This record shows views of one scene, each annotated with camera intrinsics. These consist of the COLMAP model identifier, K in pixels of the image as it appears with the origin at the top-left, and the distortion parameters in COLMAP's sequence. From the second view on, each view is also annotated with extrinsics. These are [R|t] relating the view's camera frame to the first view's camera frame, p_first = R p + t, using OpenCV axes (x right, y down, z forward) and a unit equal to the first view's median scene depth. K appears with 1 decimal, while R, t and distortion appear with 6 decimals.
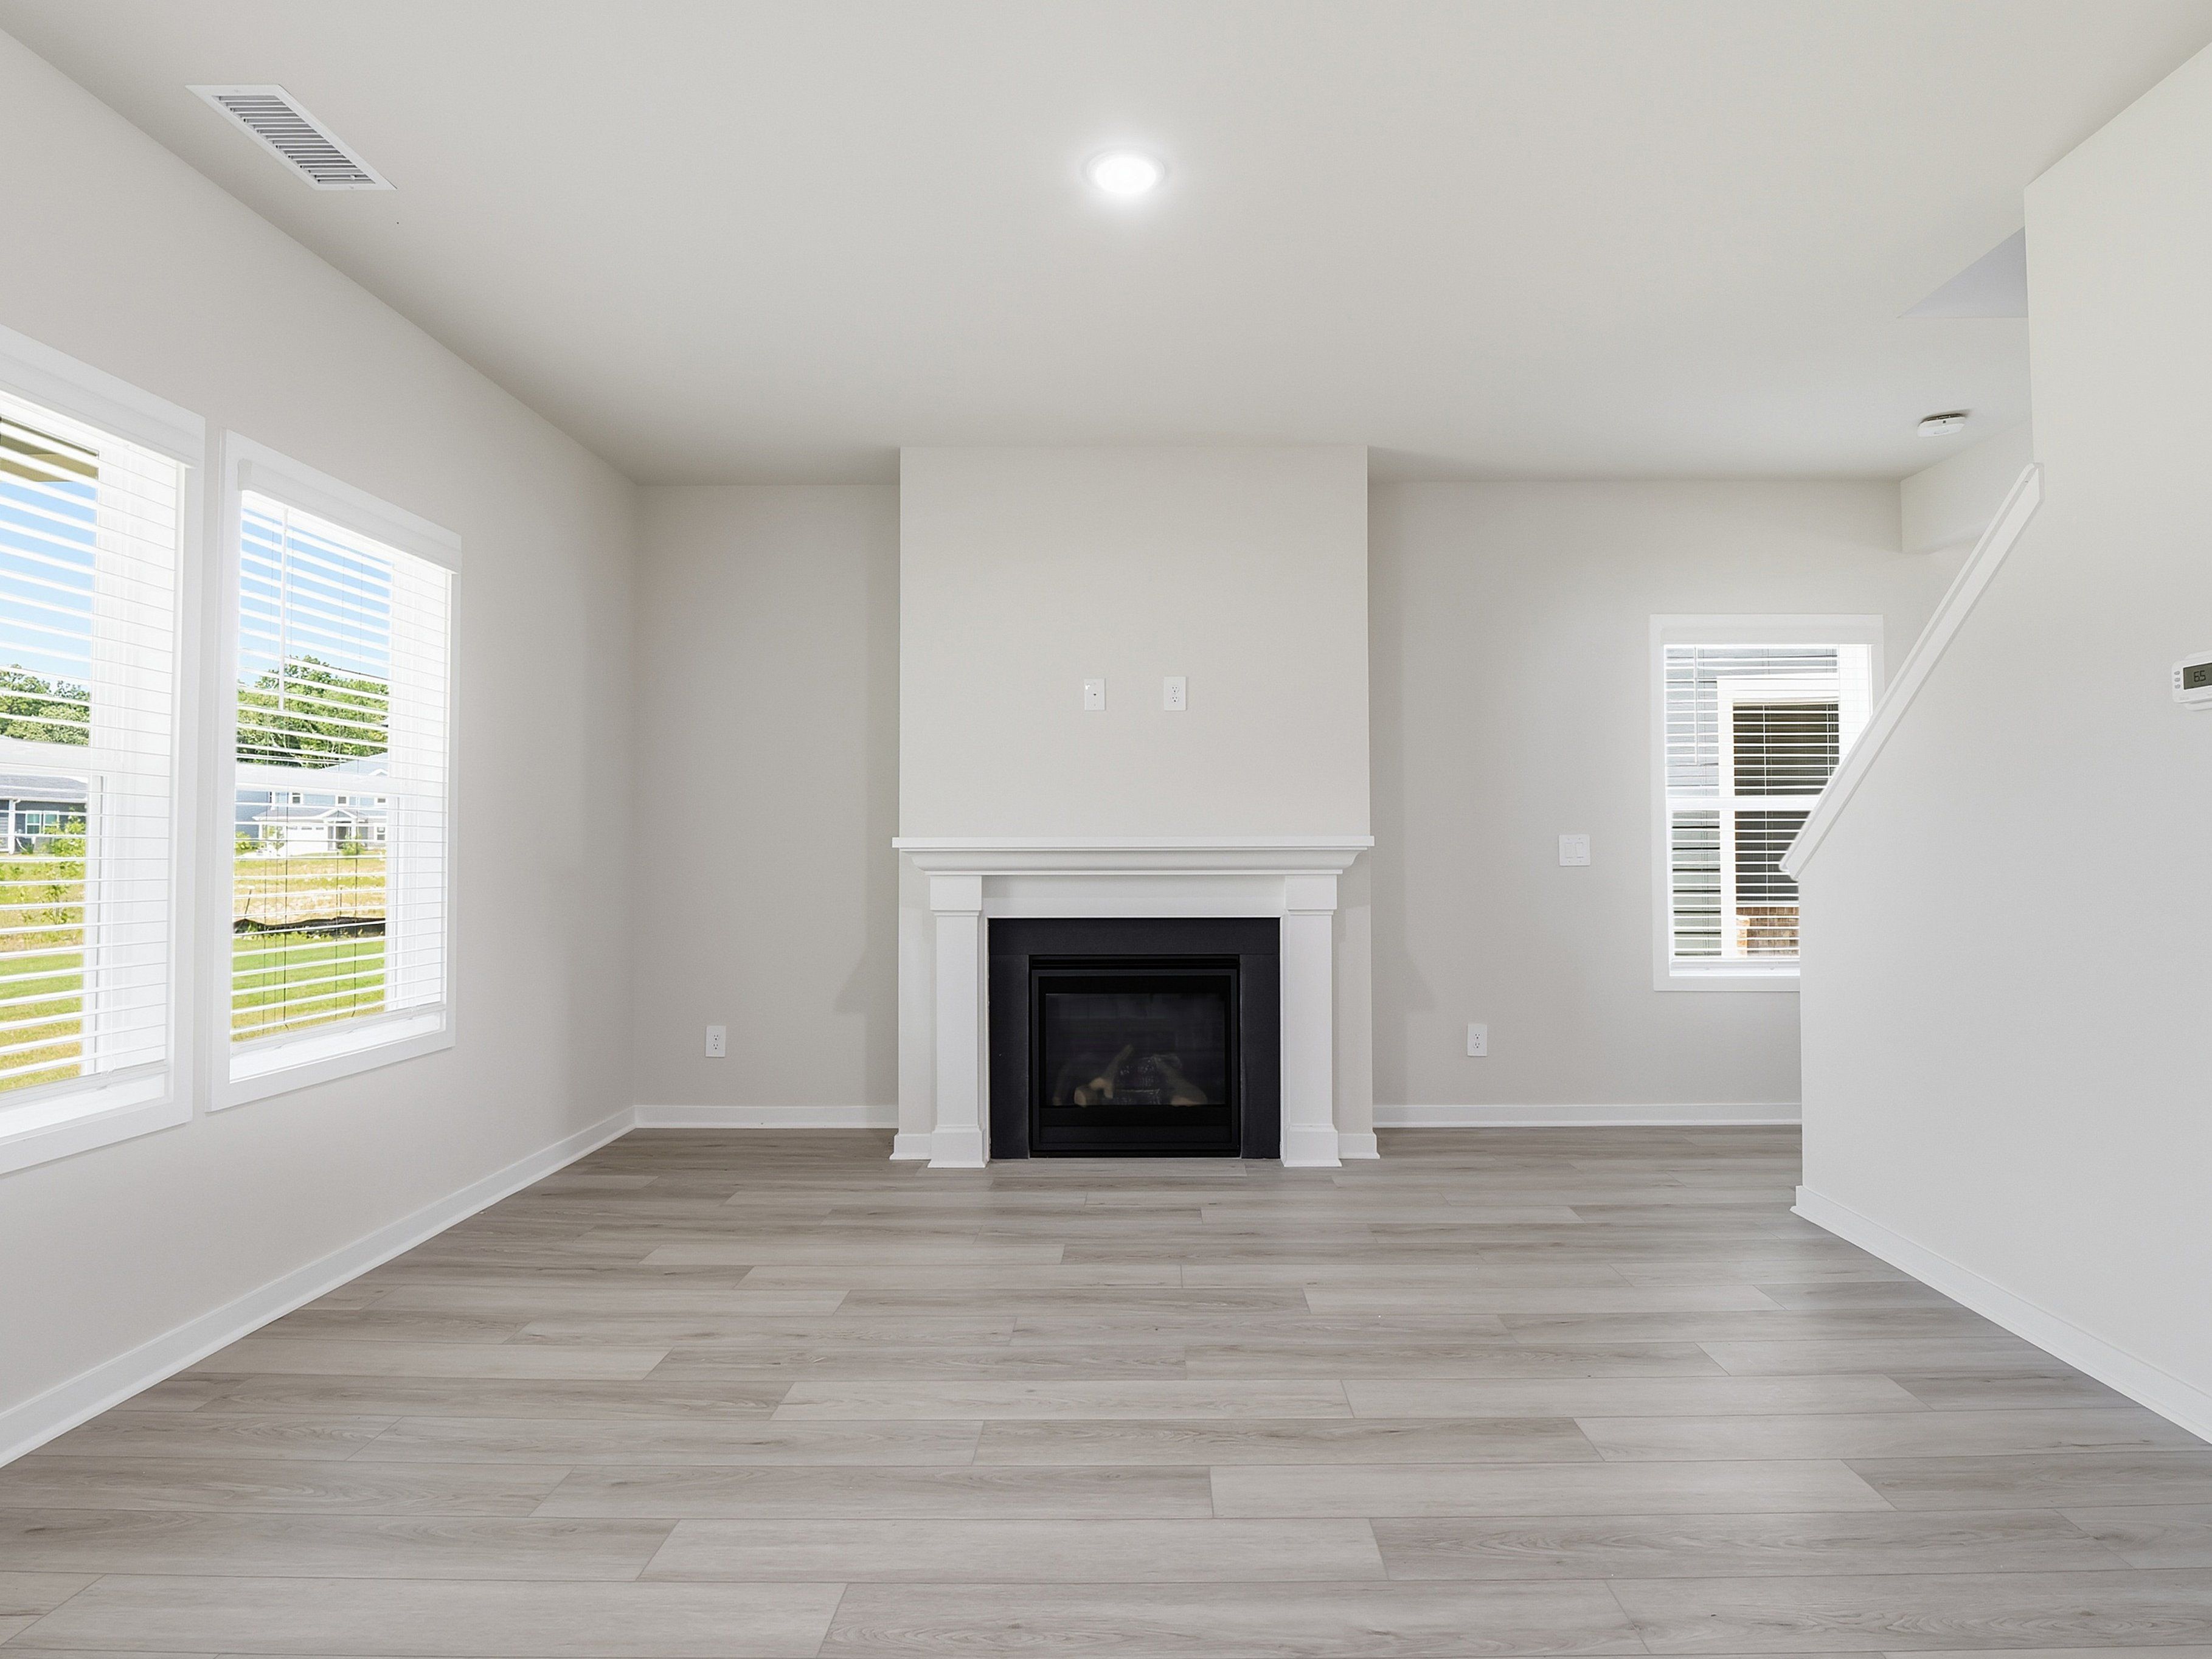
lens RADIAL K [[1209.5, 0, 1144.9], [0, 1209.5, 819.4], [0, 0, 1]] dist [-0.006808, -0.006185]
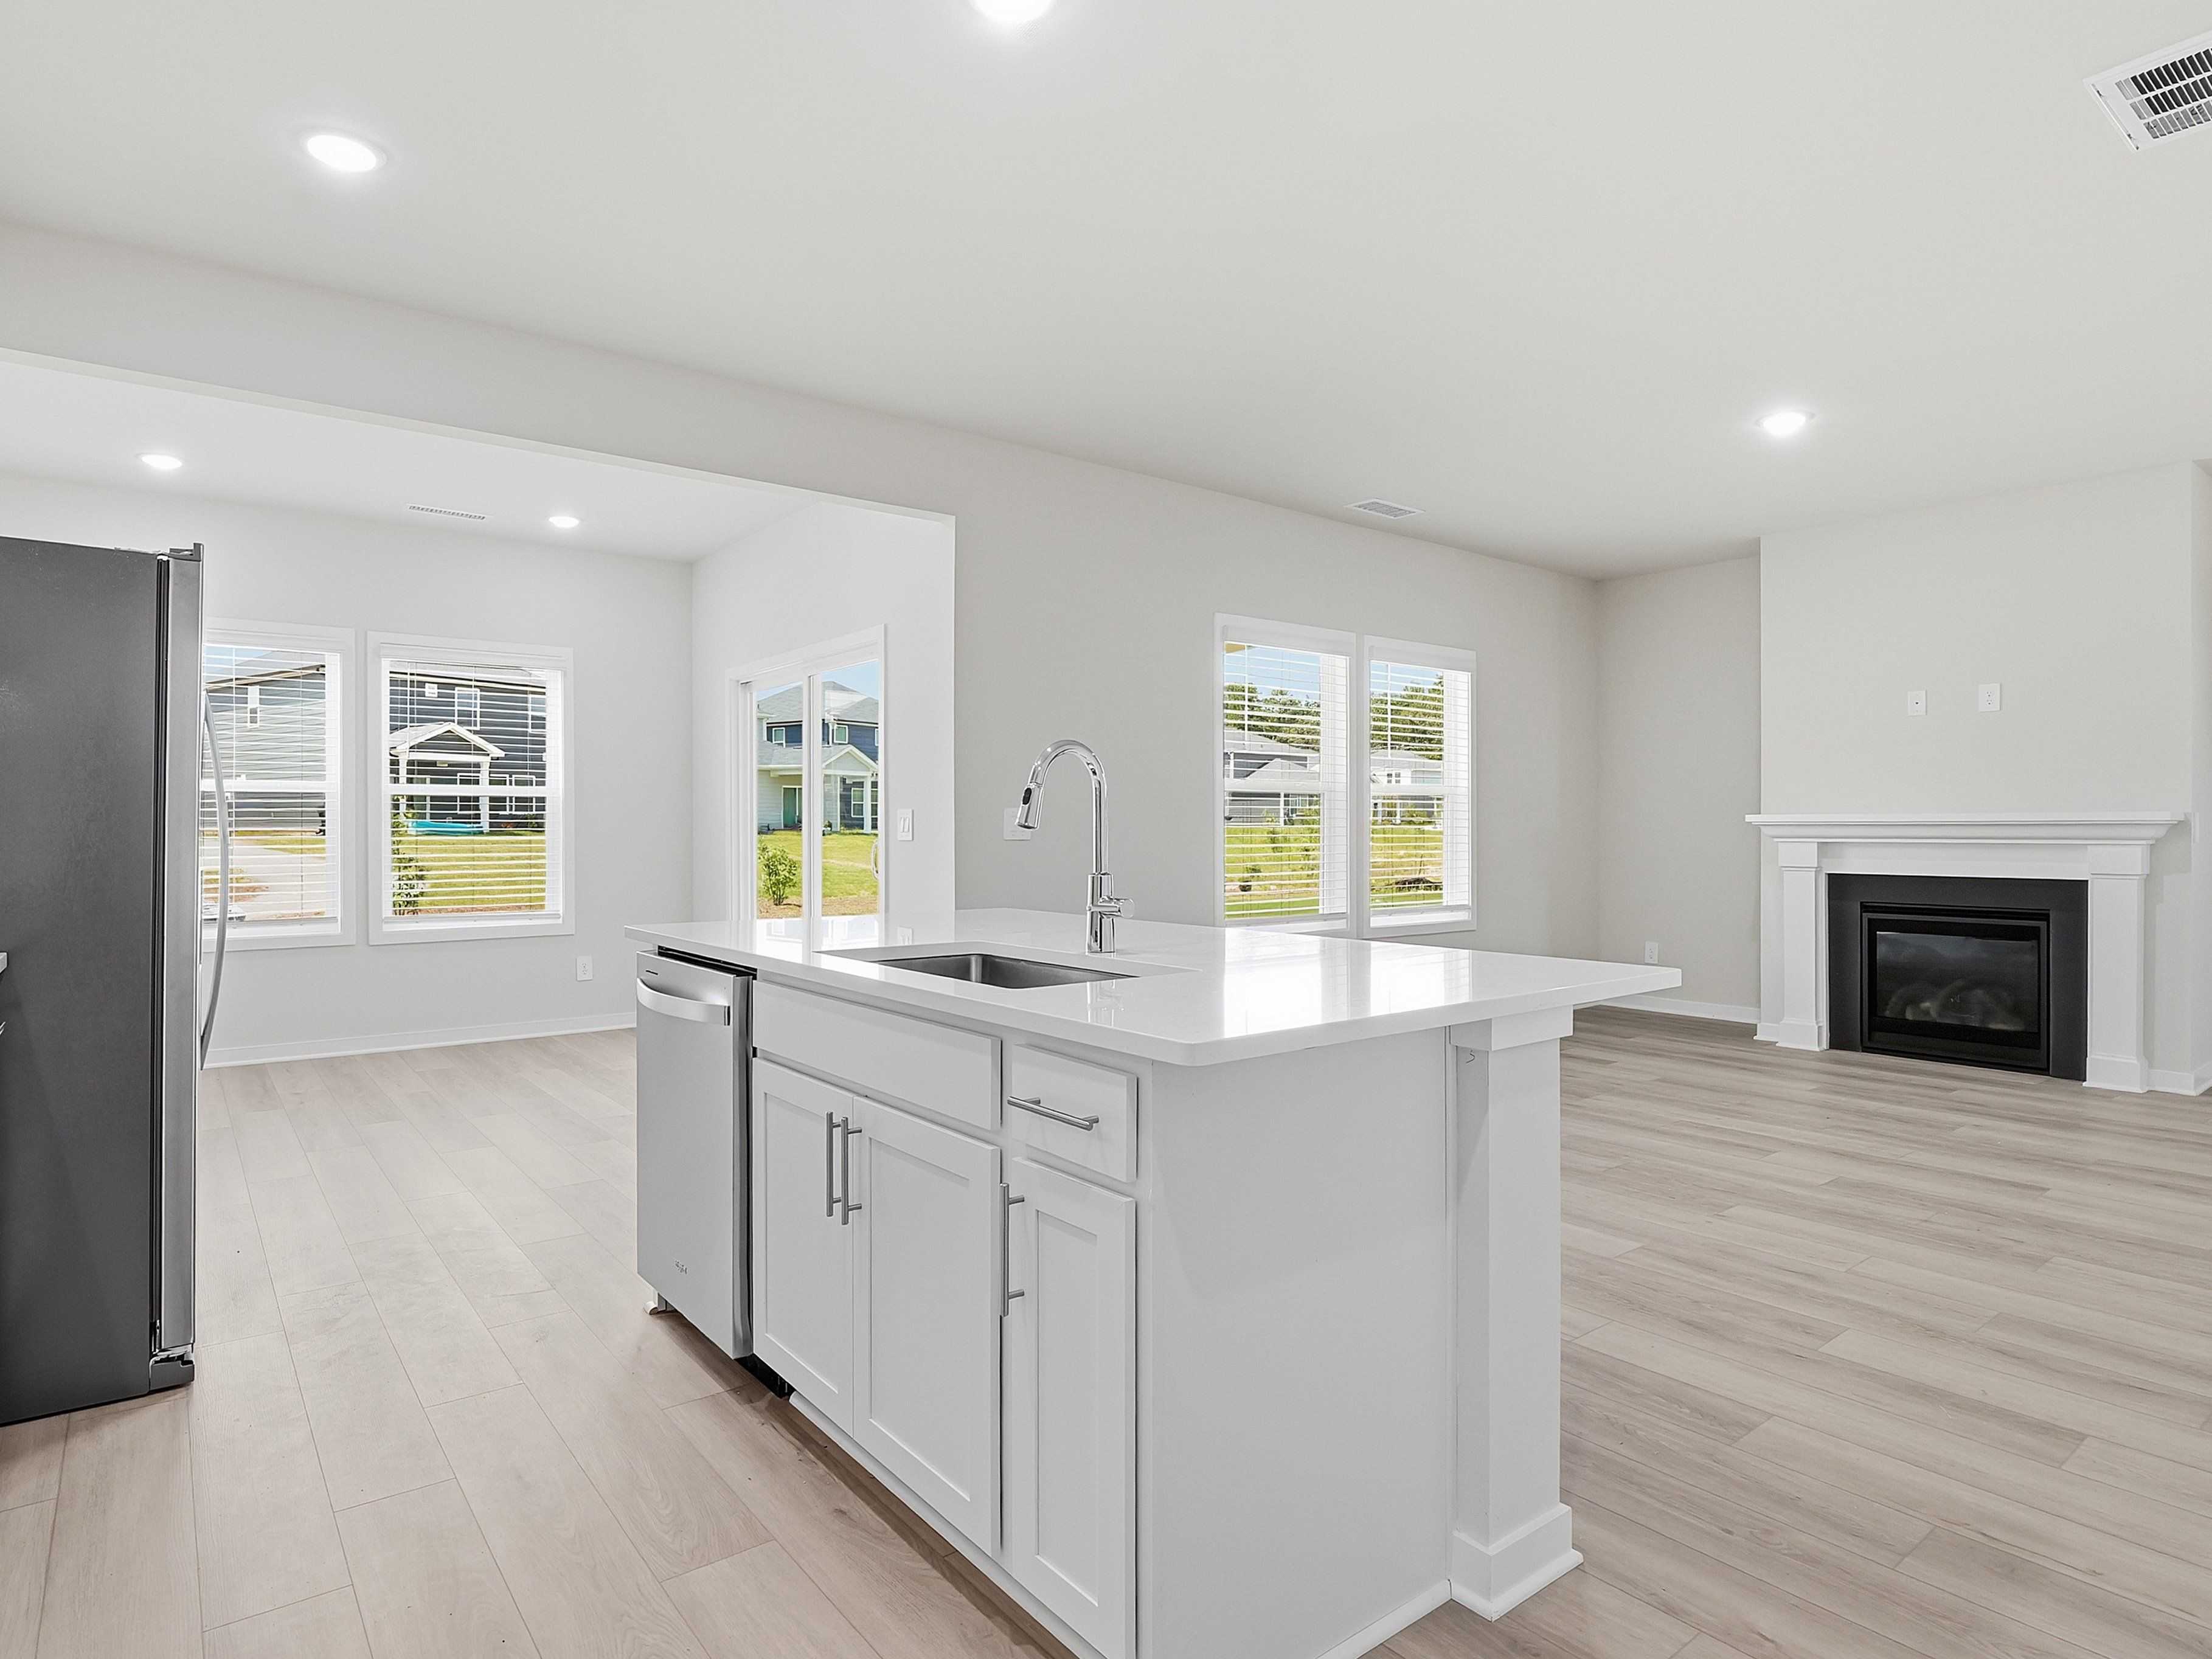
lens RADIAL K [[1209.5, 0, 1109.8], [0, 1209.5, 820.8], [0, 0, 1]] dist [-0.006808, -0.006185]
pose [[0.623123, -0.002047, -0.782121, 0.435467], [0.020038, 0.999710, 0.013347, -0.012306], [0.781867, -0.023989, 0.622983, -0.485670]]
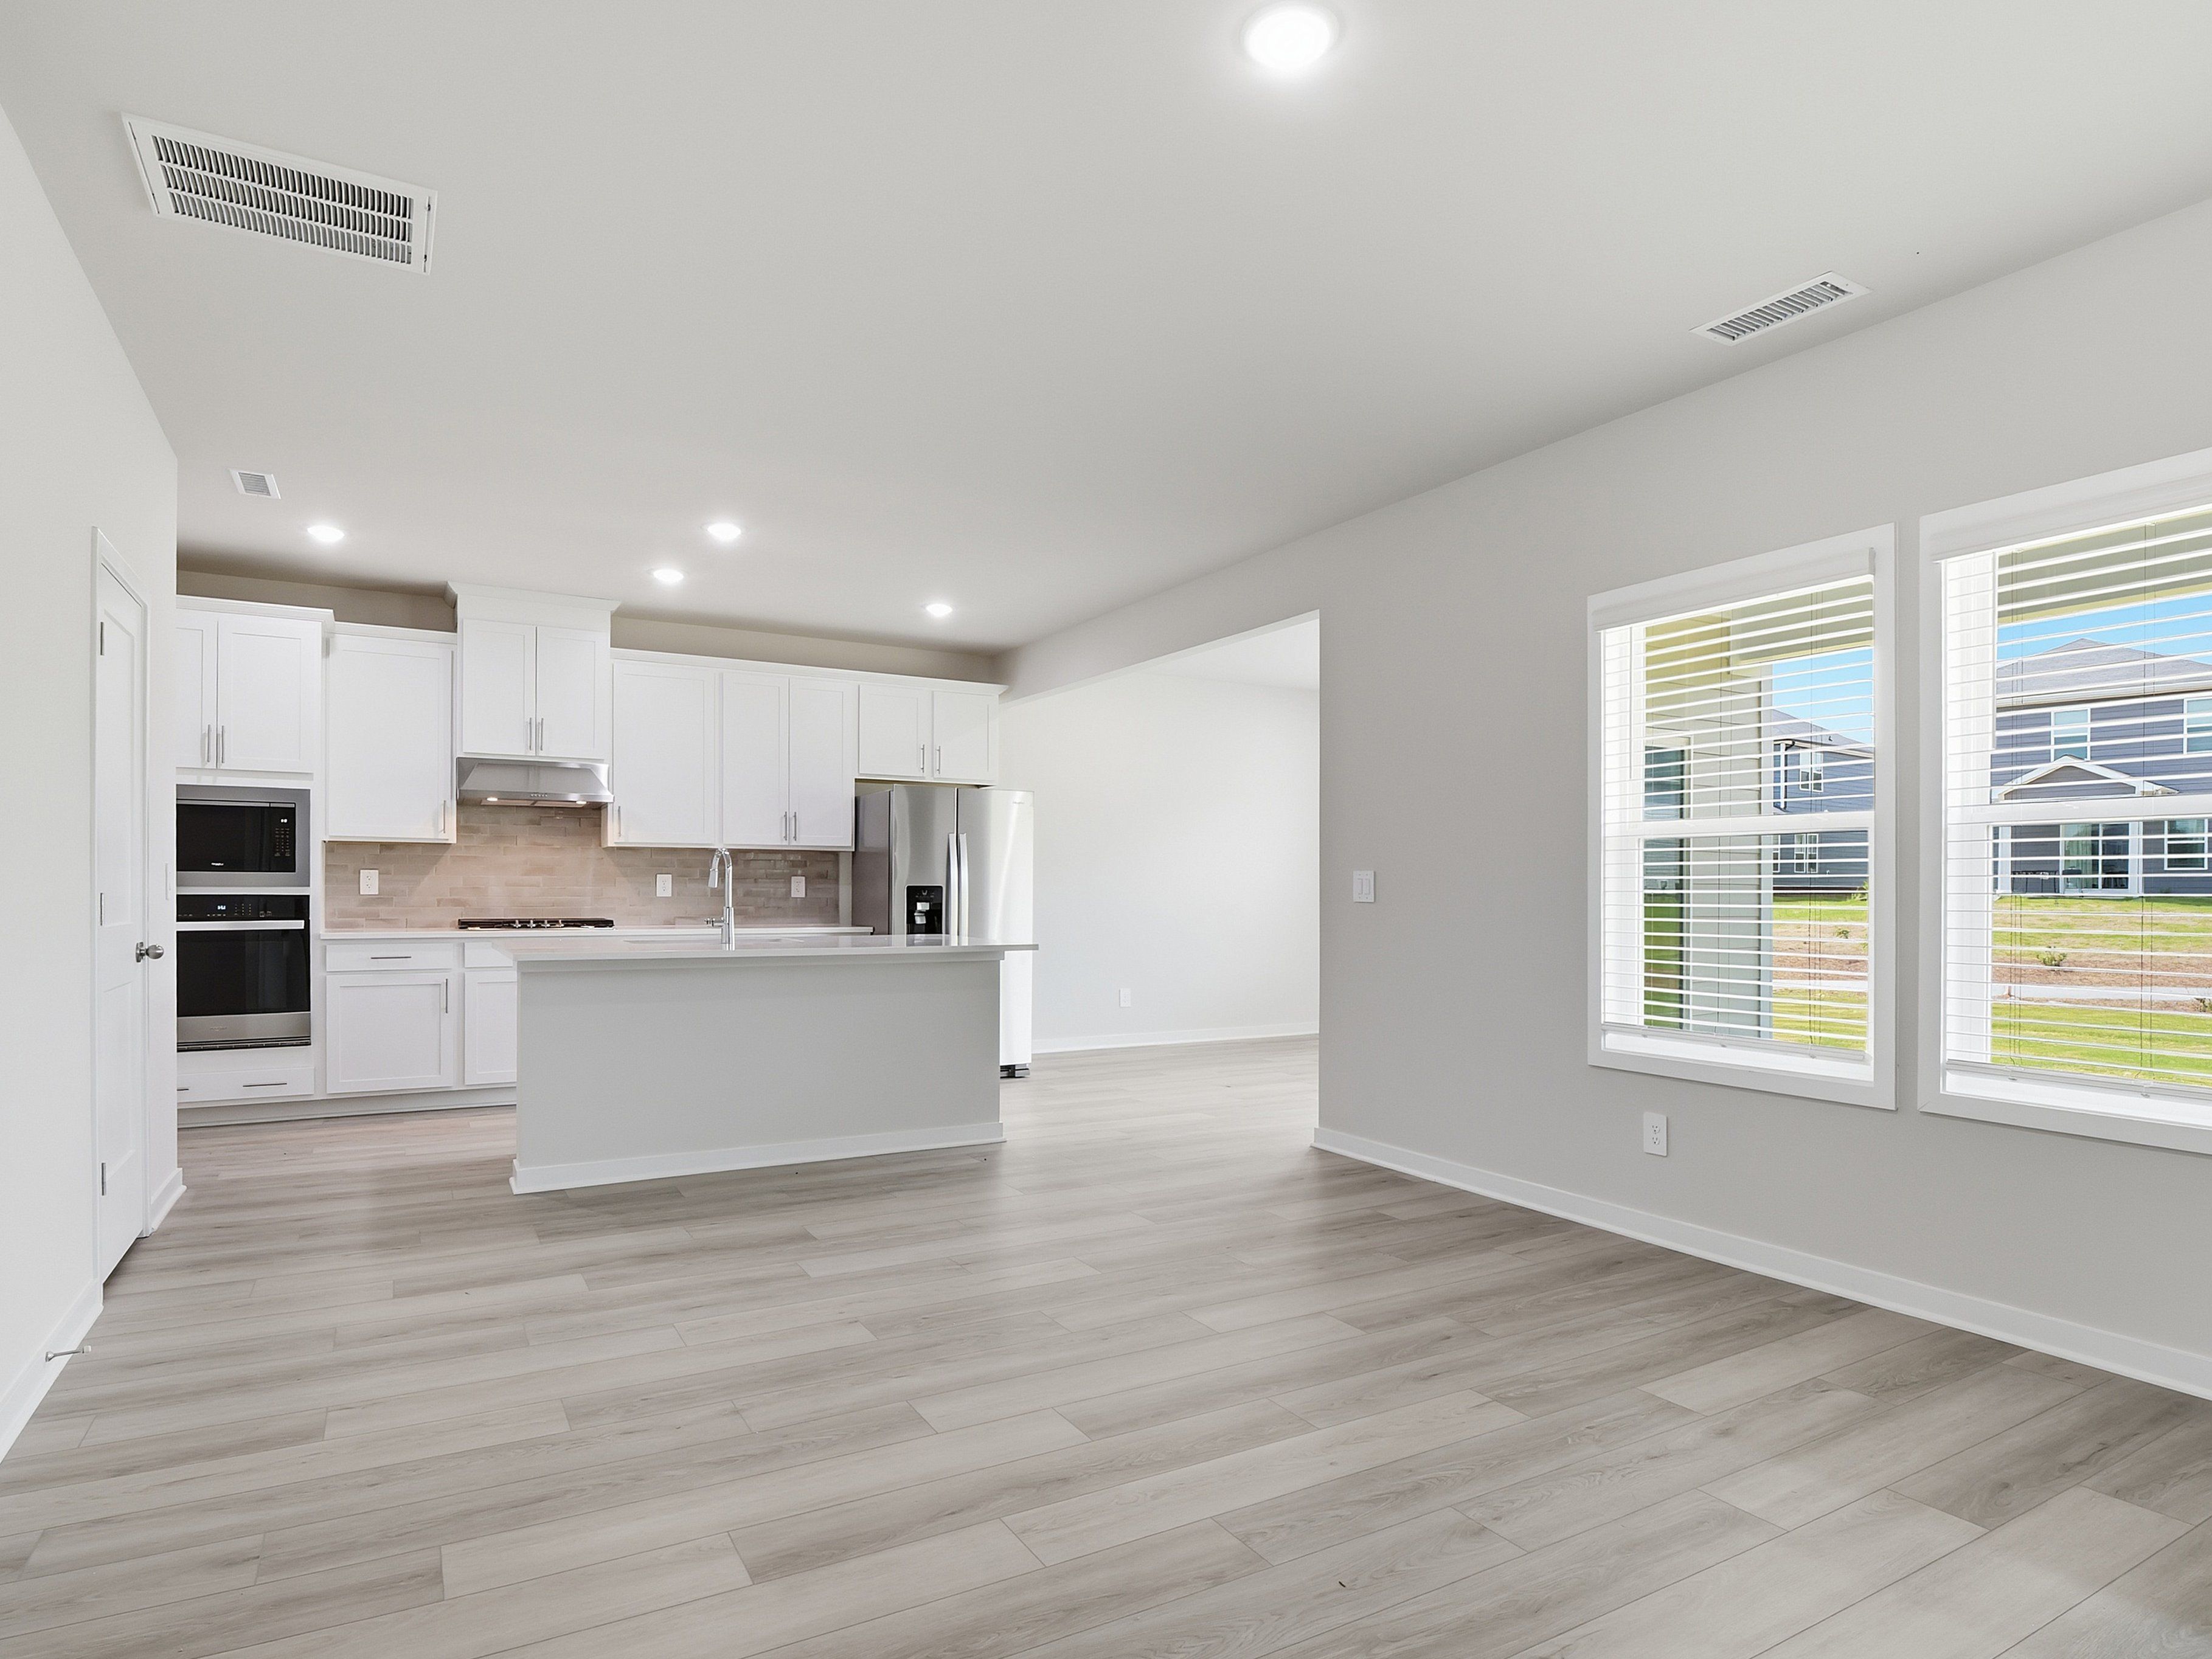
lens RADIAL K [[1209.5, 0, 1100.7], [0, 1209.5, 882.5], [0, 0, 1]] dist [-0.006808, -0.006185]
pose [[-0.858668, -0.004209, -0.512515, 0.307119], [0.010487, 0.999613, -0.025779, 0.027481], [0.512425, -0.027511, -0.858291, 0.981791]]
